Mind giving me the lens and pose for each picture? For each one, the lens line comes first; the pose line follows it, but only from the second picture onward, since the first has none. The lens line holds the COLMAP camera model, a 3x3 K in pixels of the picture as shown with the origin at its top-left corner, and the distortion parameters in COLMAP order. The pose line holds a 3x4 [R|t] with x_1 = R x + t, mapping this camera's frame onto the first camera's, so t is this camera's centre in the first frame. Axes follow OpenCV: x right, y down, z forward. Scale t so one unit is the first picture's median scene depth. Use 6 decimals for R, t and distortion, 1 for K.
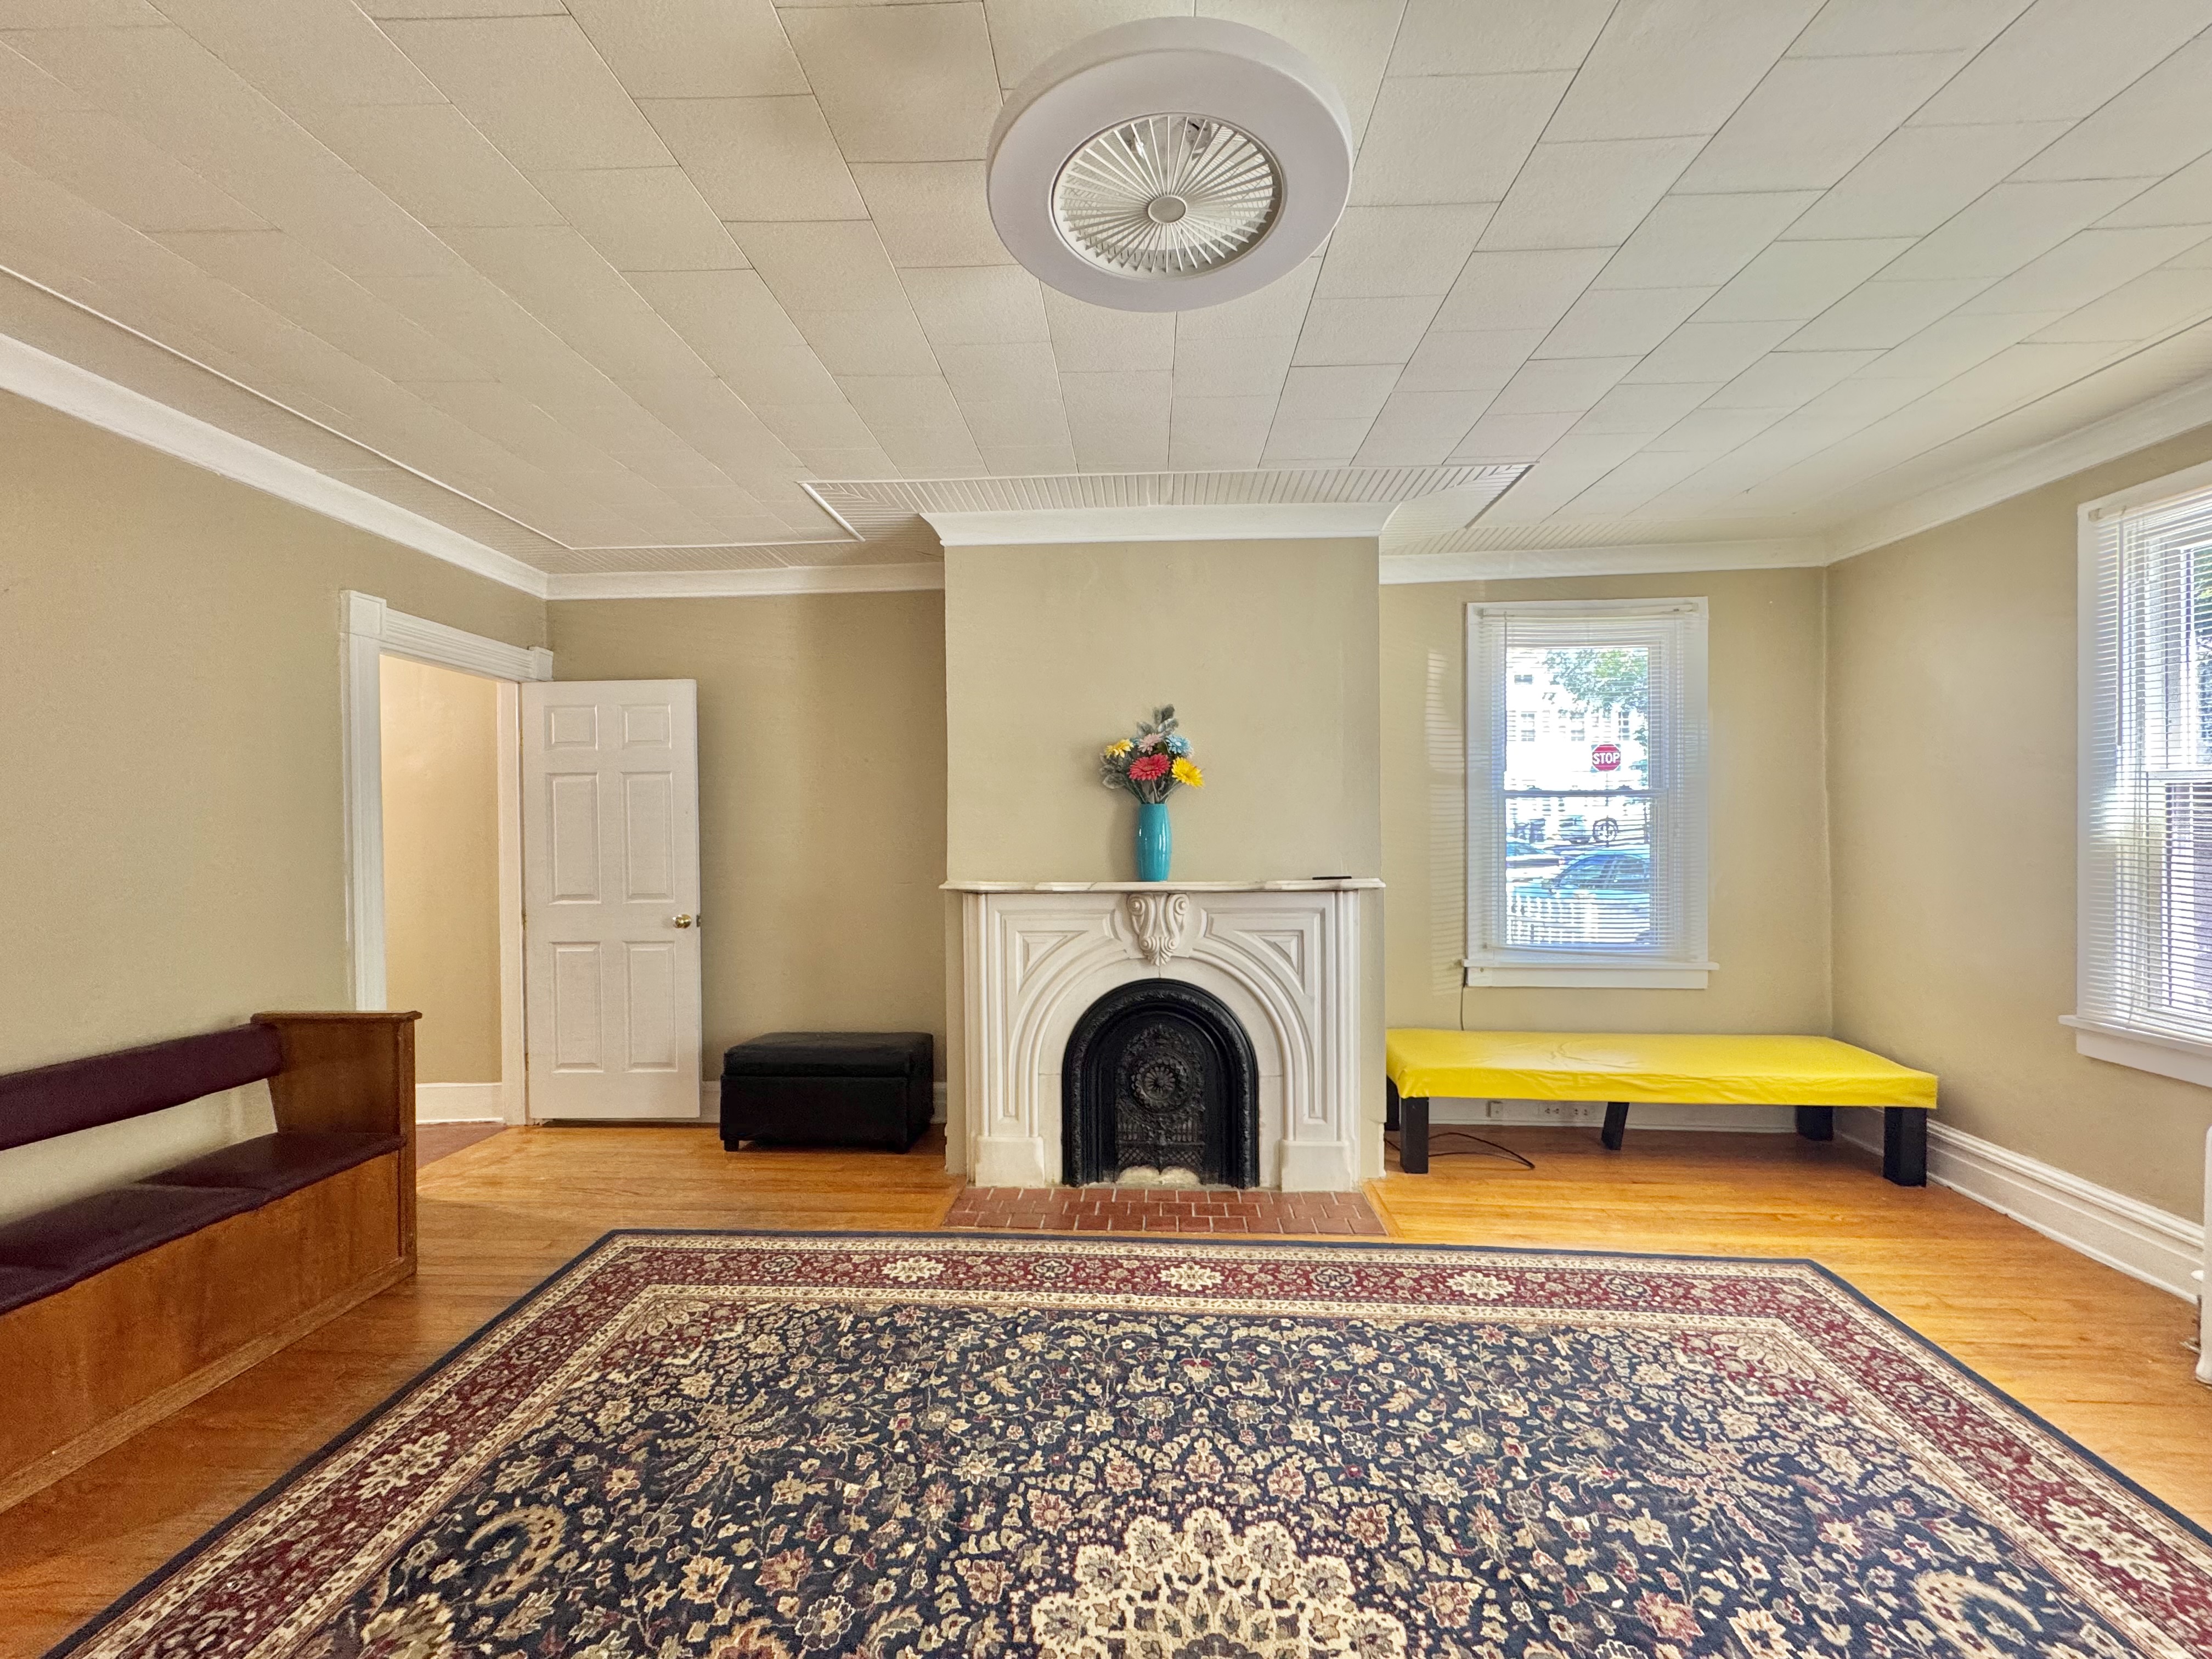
lens RADIAL K [[881.1, 0, 1106.0], [0, 881.1, 829.5], [0, 0, 1]] dist [-0.002847, 0.000583]
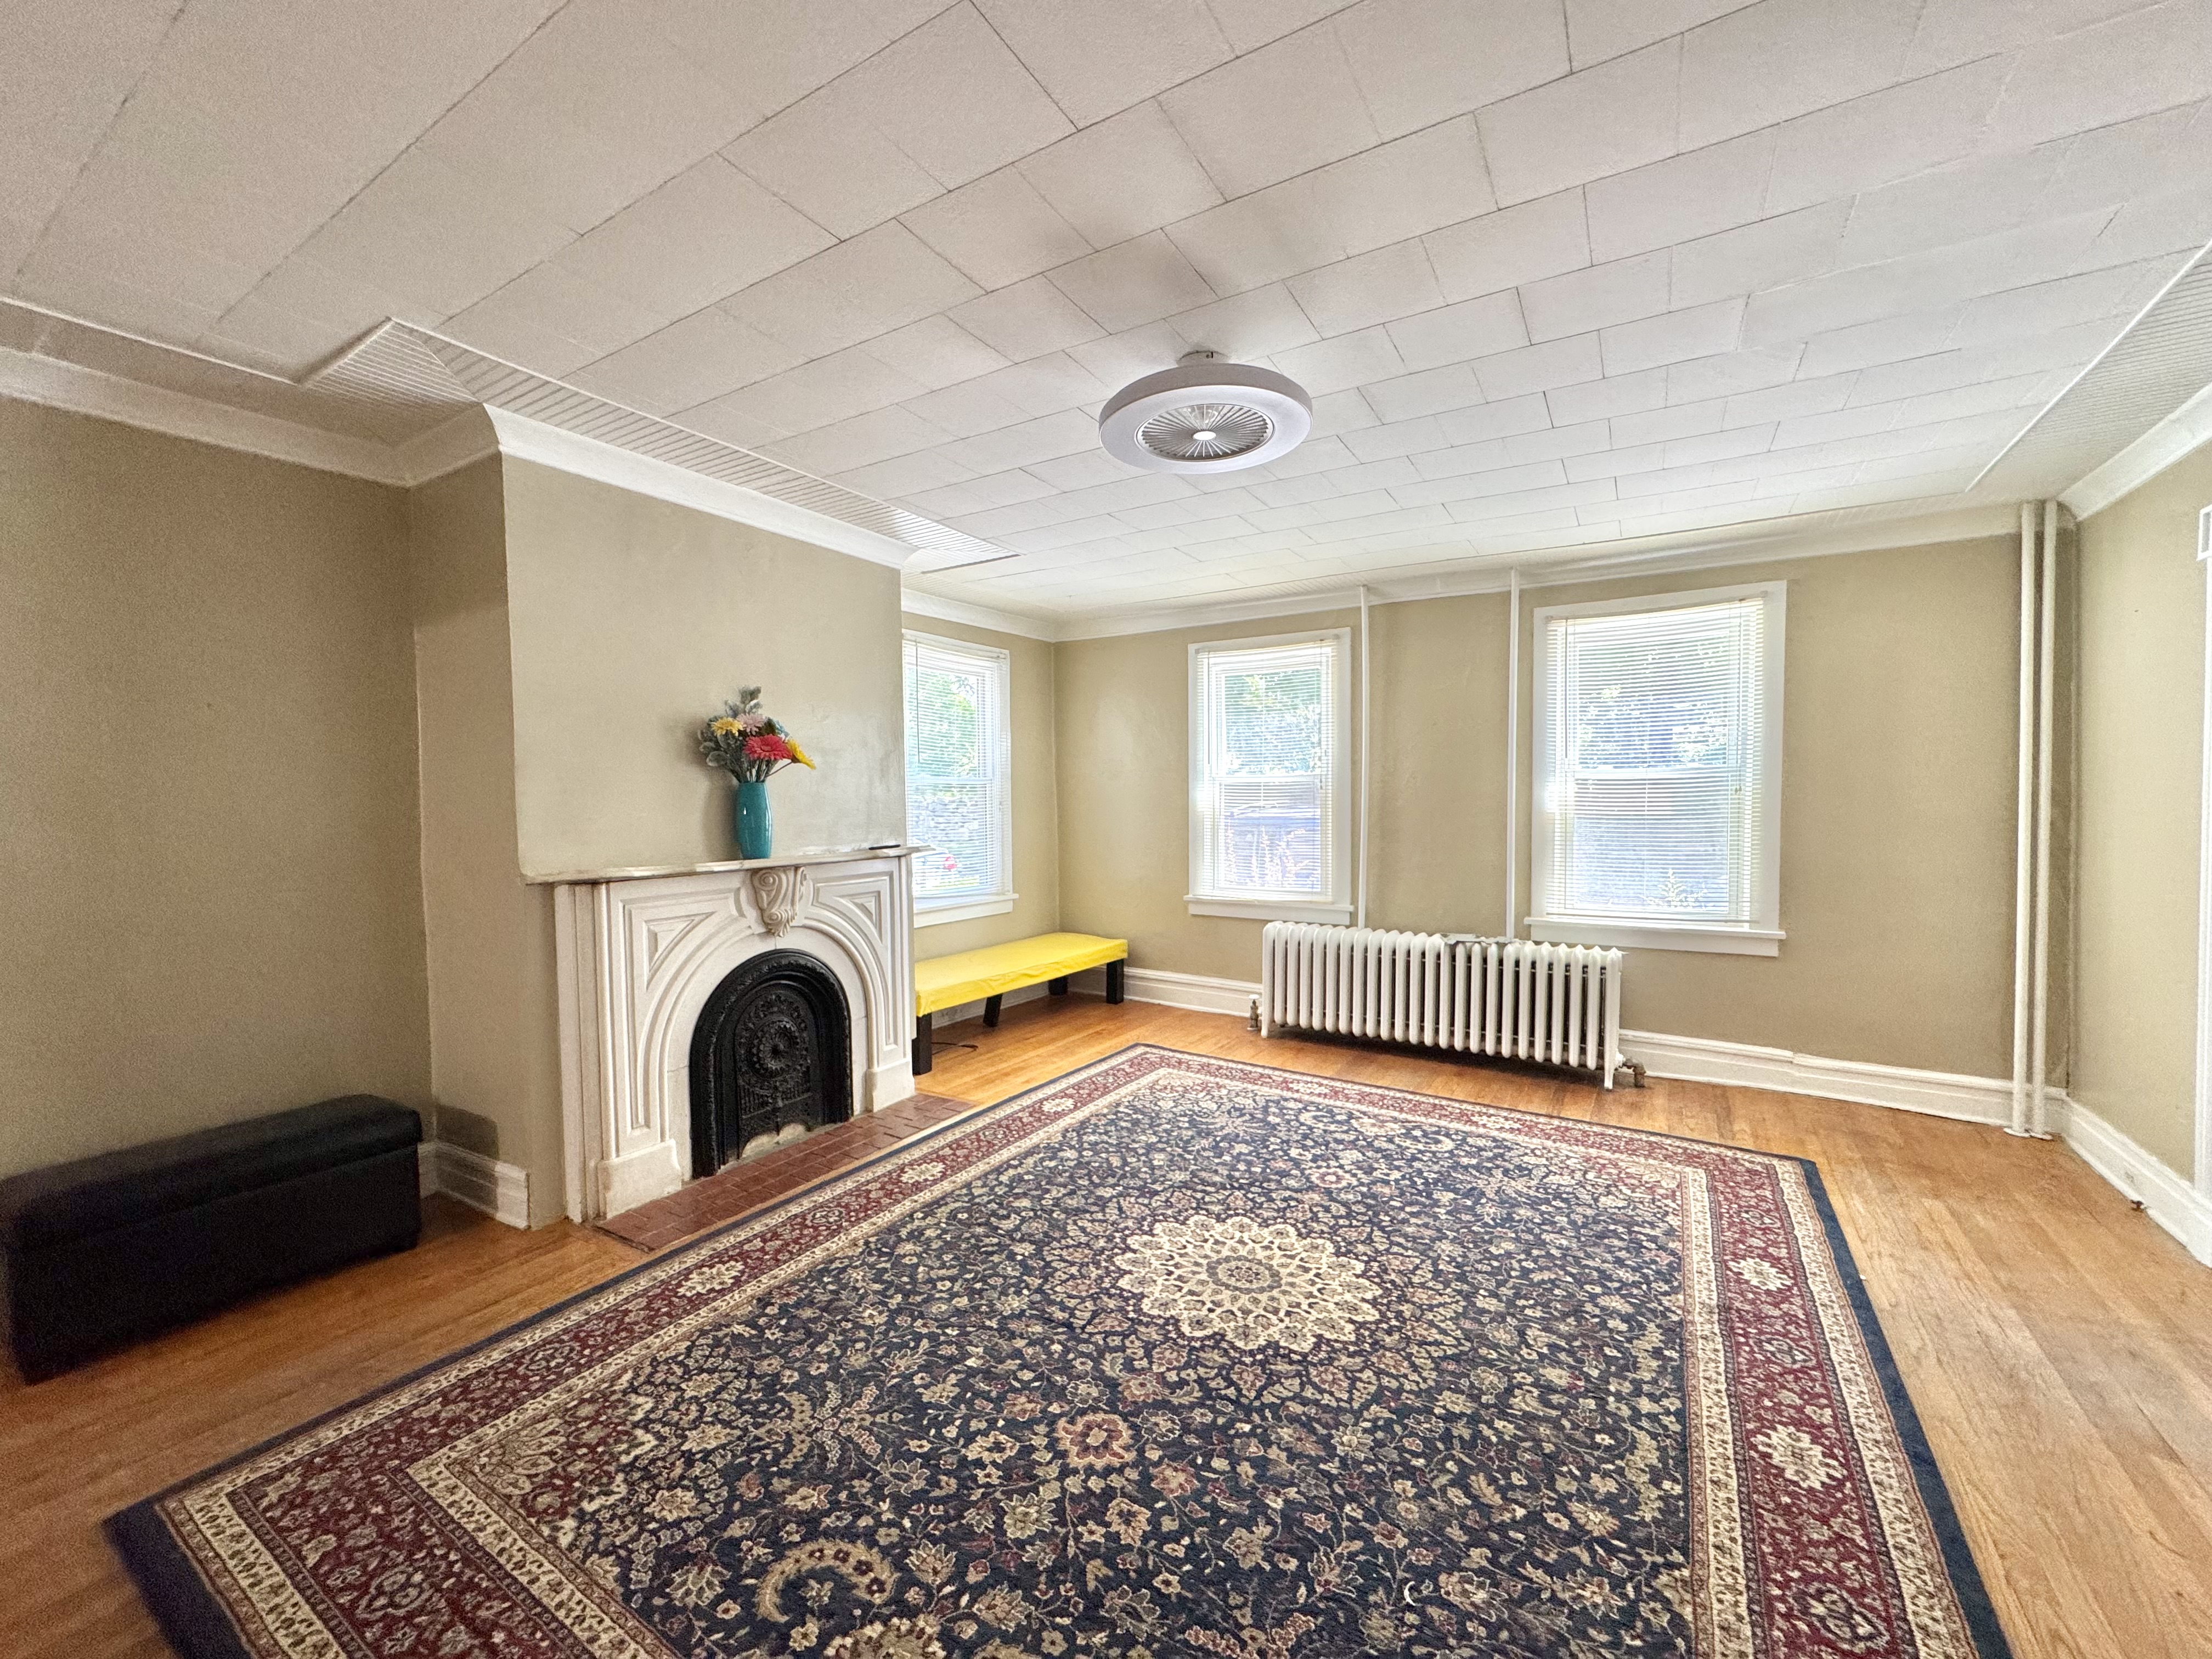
lens RADIAL K [[881.1, 0, 1106.0], [0, 881.1, 829.5], [0, 0, 1]] dist [-0.002847, 0.000583]
pose [[0.486158, -0.027455, 0.873440, -0.889679], [0.011417, 0.999621, 0.025066, 0.005415], [-0.873796, -0.002214, 0.486287, 0.197767]]
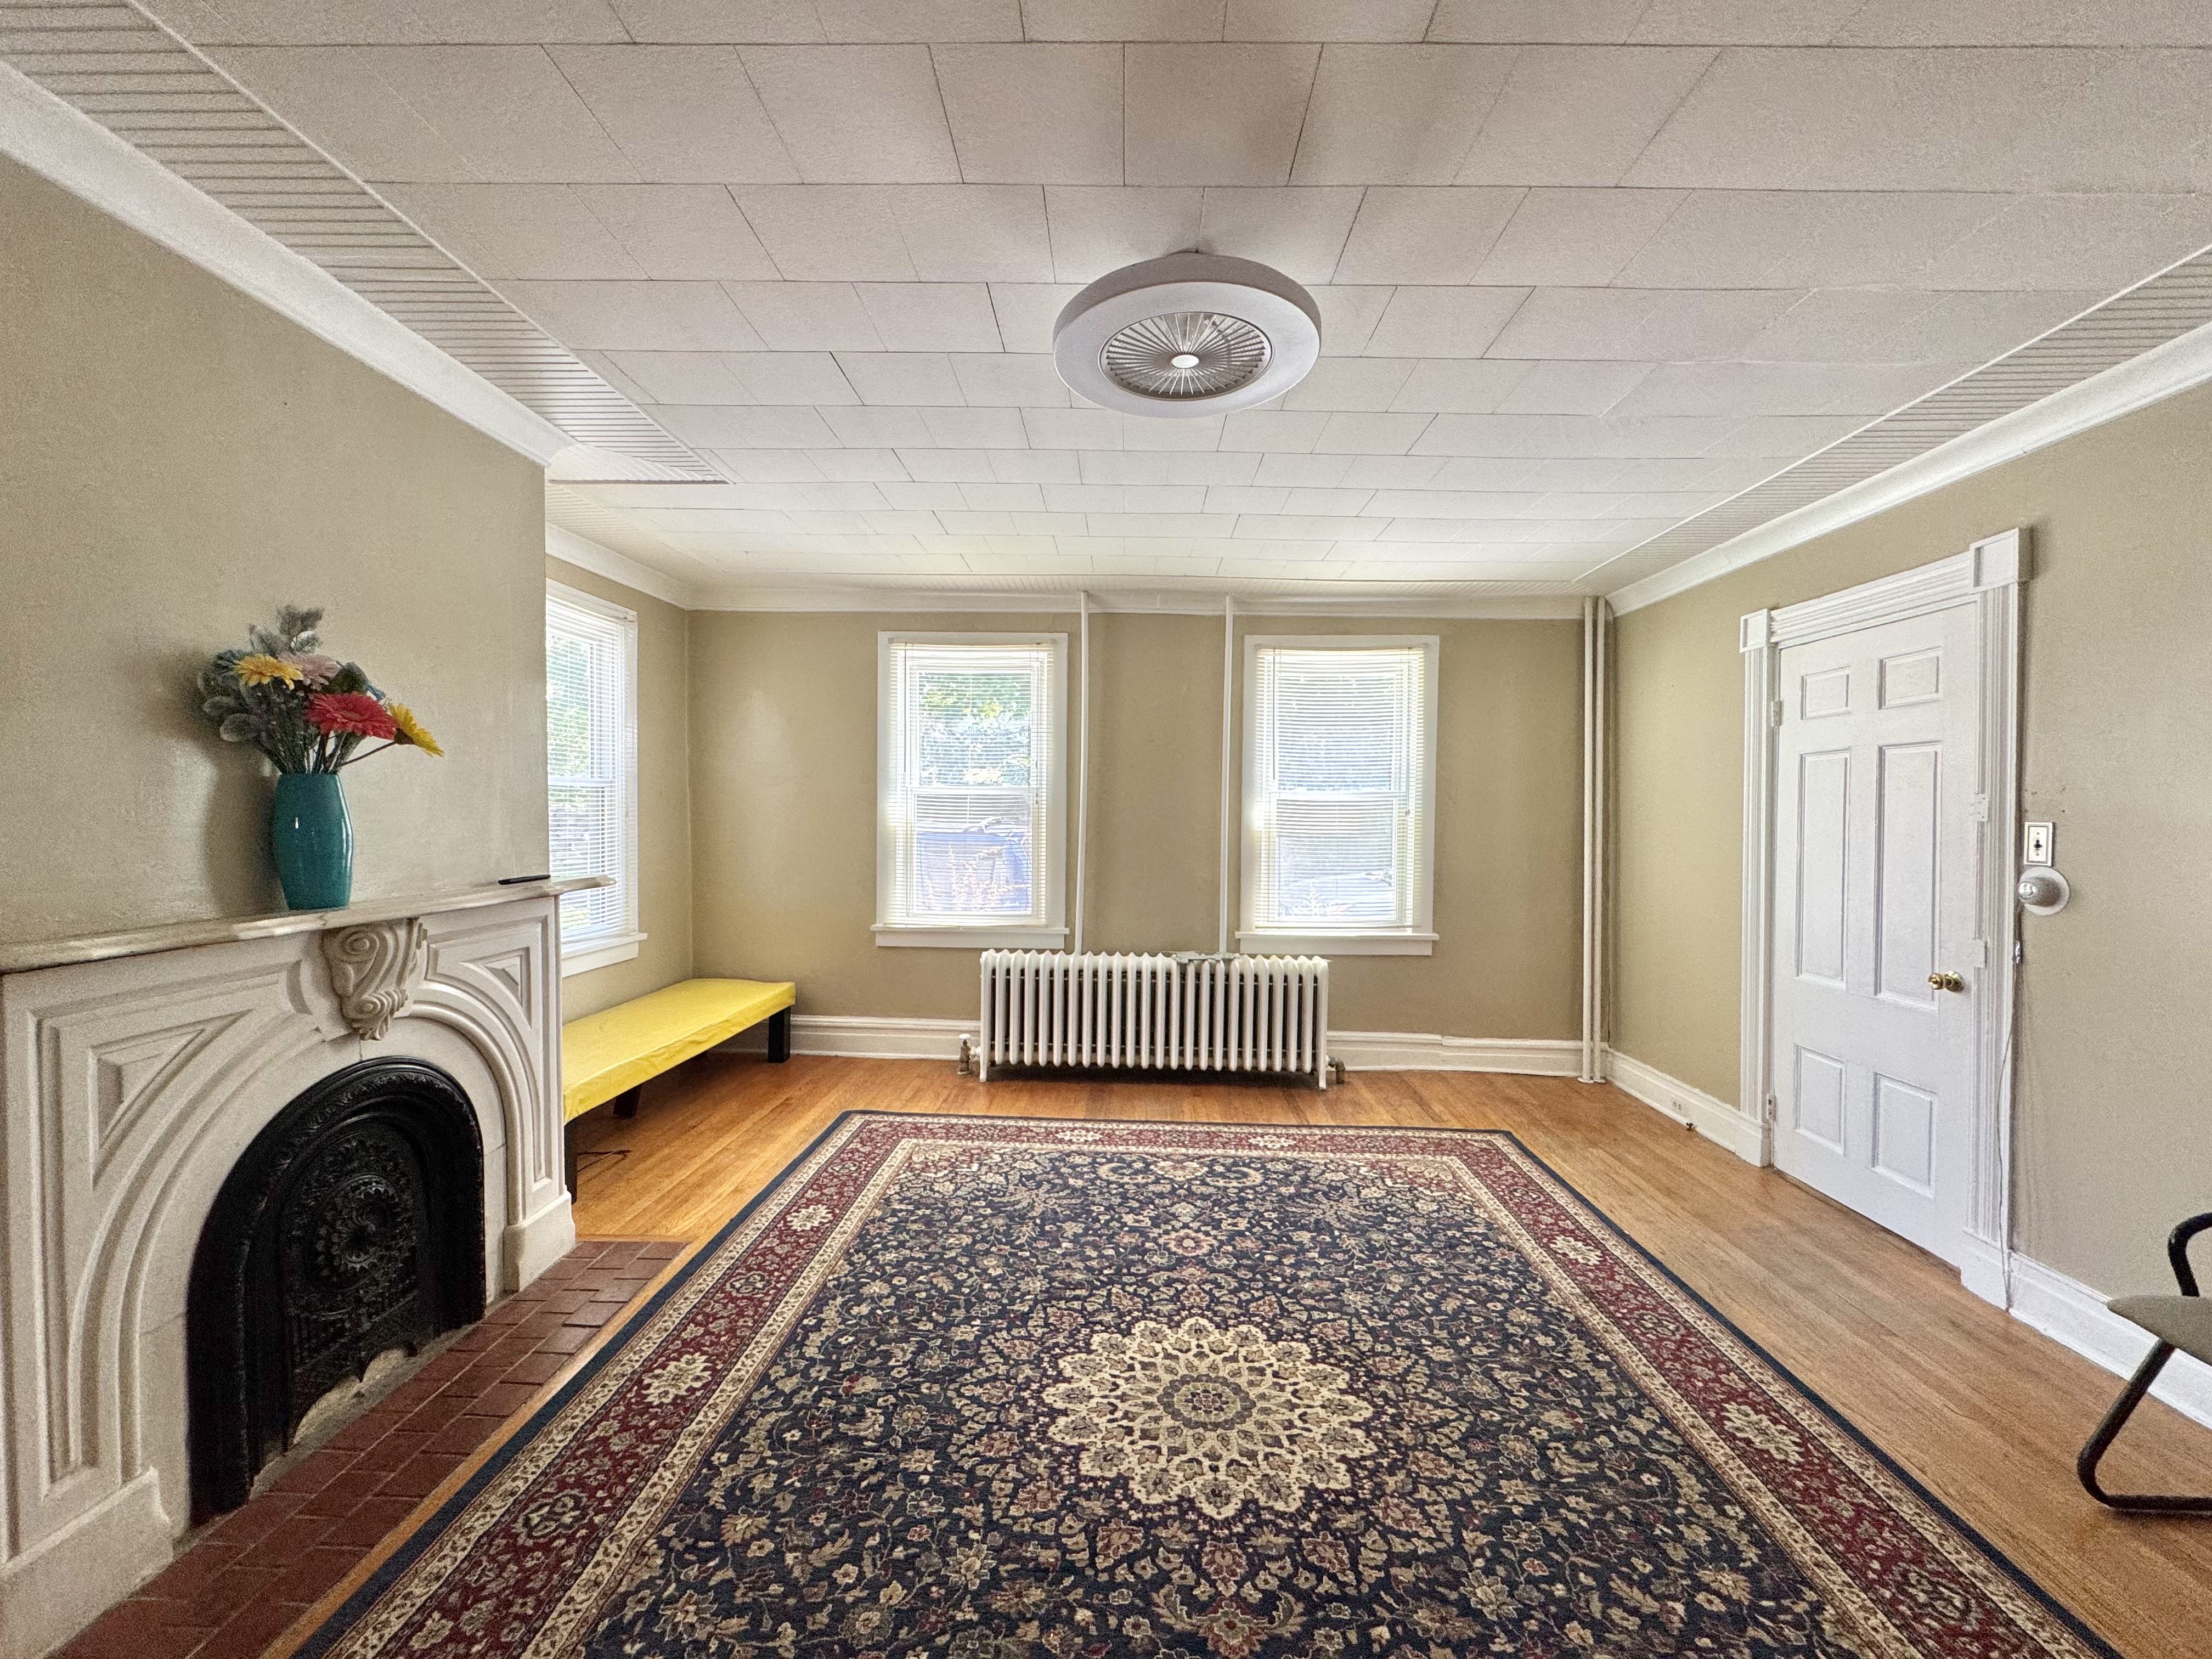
lens RADIAL K [[881.1, 0, 1106.0], [0, 881.1, 829.5], [0, 0, 1]] dist [-0.002847, 0.000583]
pose [[-0.023640, -0.013086, 0.999635, -0.753029], [-0.001432, 0.999914, 0.013056, -0.001279], [-0.999720, -0.001123, -0.023657, 0.672232]]
